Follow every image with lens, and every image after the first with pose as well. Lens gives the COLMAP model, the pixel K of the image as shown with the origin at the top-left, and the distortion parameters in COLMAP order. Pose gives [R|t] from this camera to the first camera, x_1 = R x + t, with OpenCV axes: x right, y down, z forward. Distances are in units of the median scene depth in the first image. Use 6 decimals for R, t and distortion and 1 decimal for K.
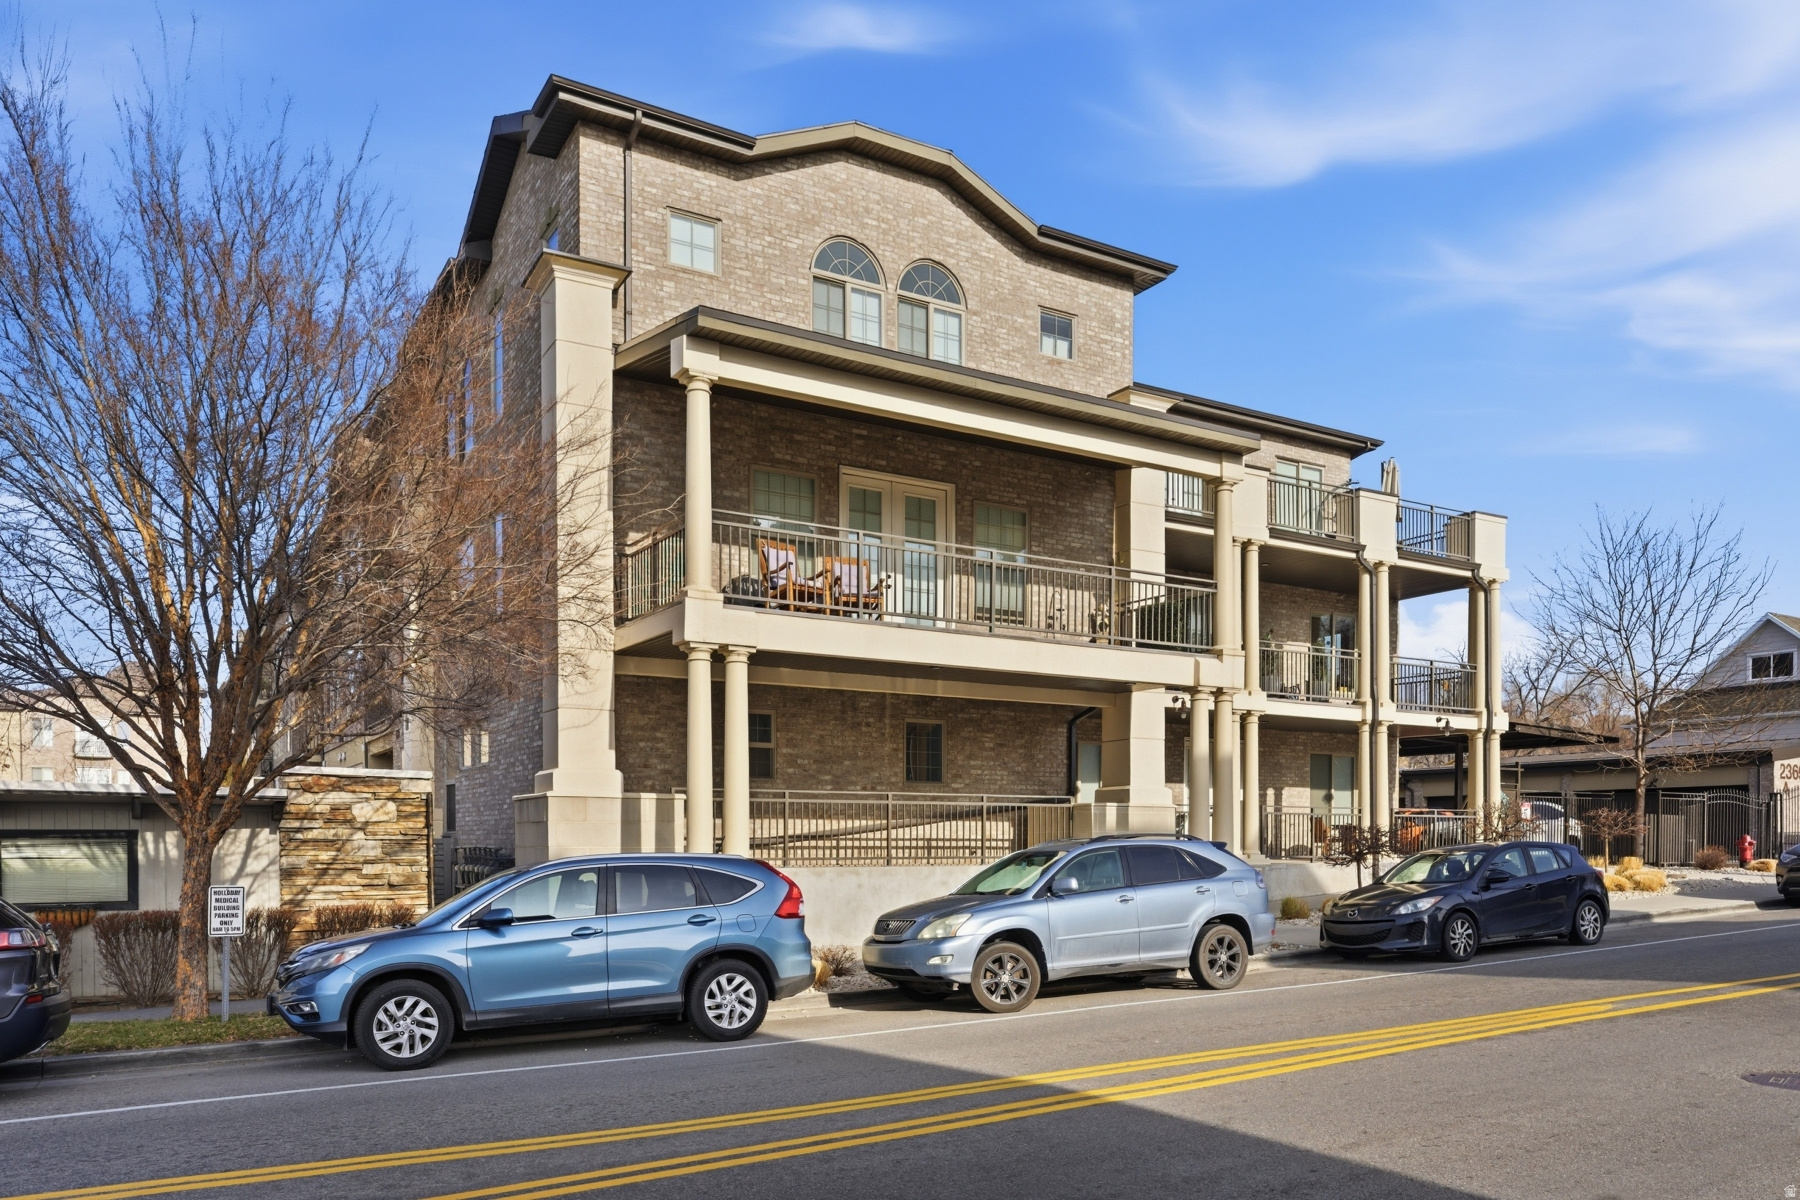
lens RADIAL K [[1267.5, 0, 900.2], [0, 1267.5, 603.2], [0, 0, 1]] dist [0.005366, -0.008734]
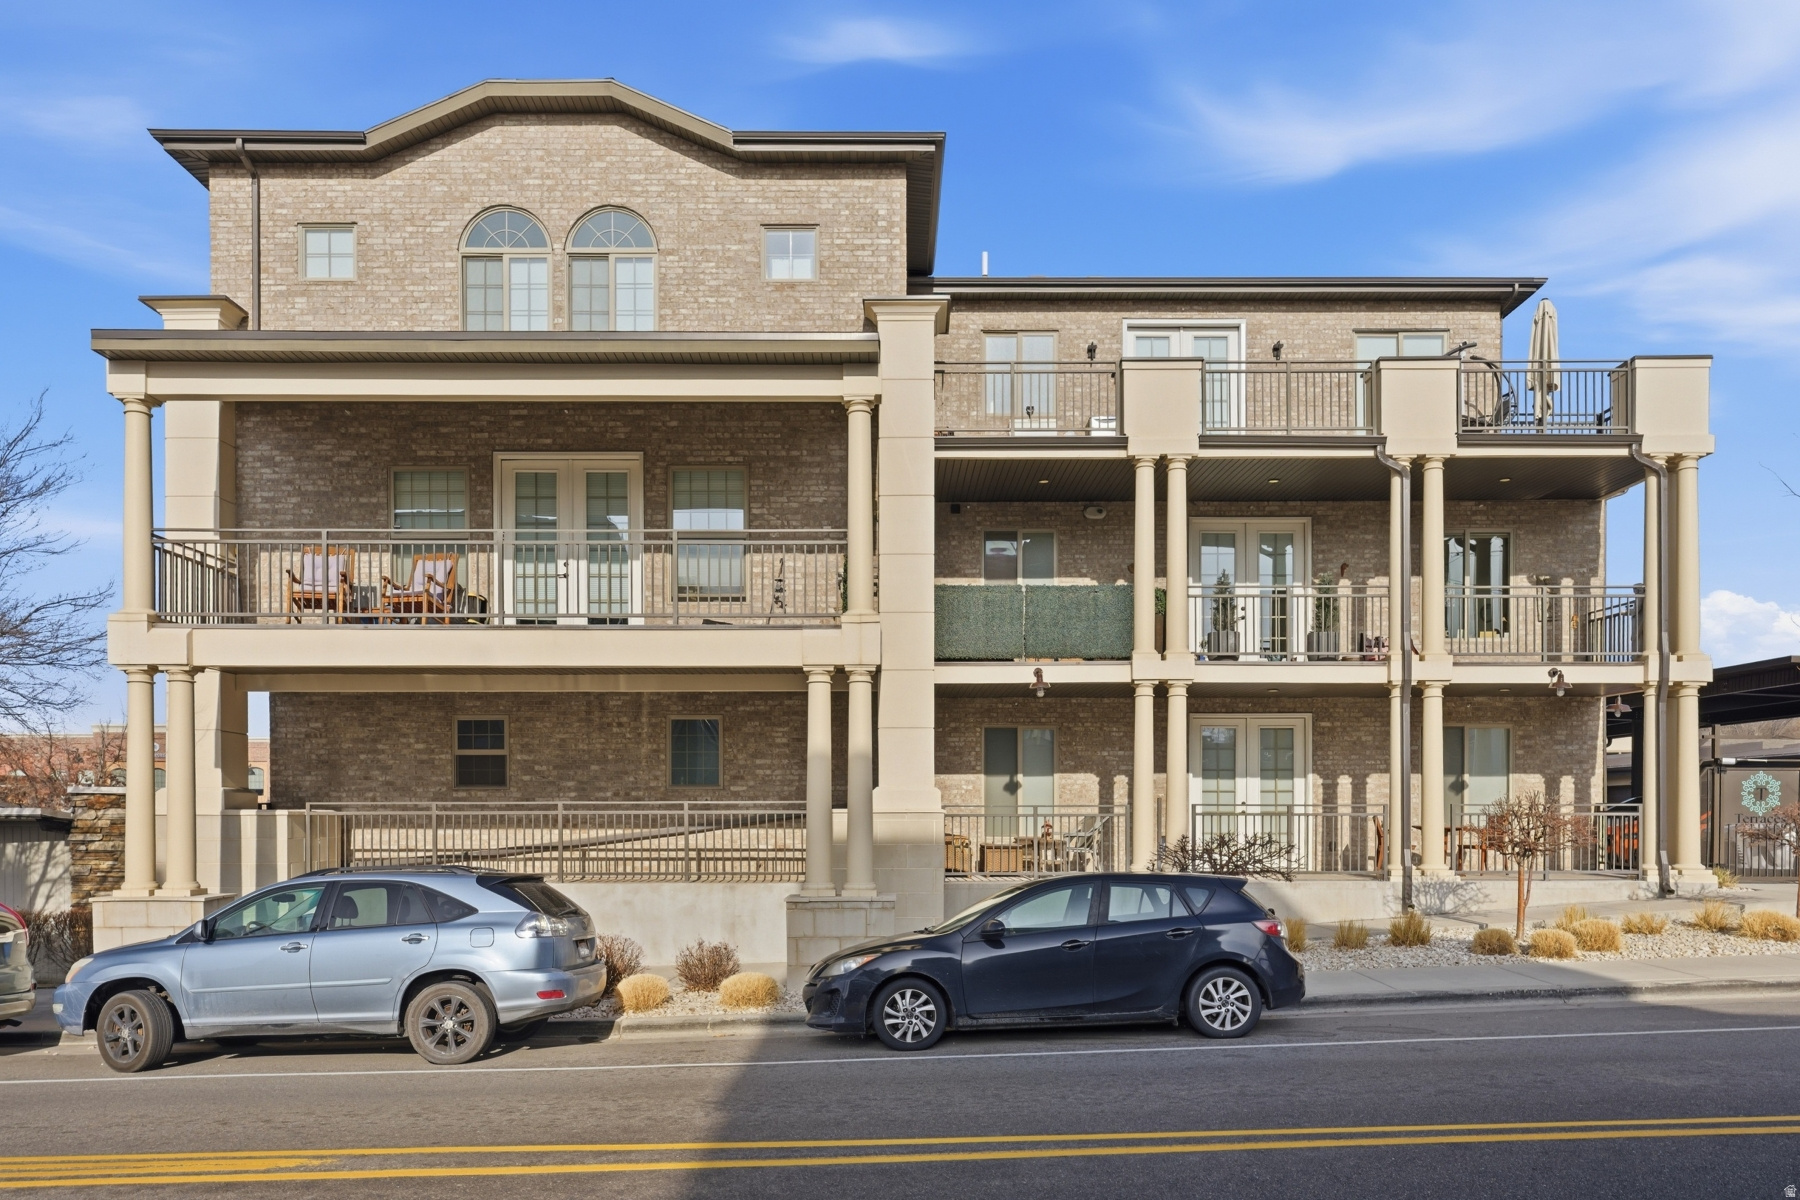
lens RADIAL K [[1267.5, 0, 900.6], [0, 1267.5, 597.5], [0, 0, 1]] dist [0.005366, -0.008734]
pose [[0.862853, -0.087317, -0.497855, 0.644538], [0.095292, 0.995405, -0.009426, 0.033761], [0.496390, -0.039308, 0.867209, 0.325467]]
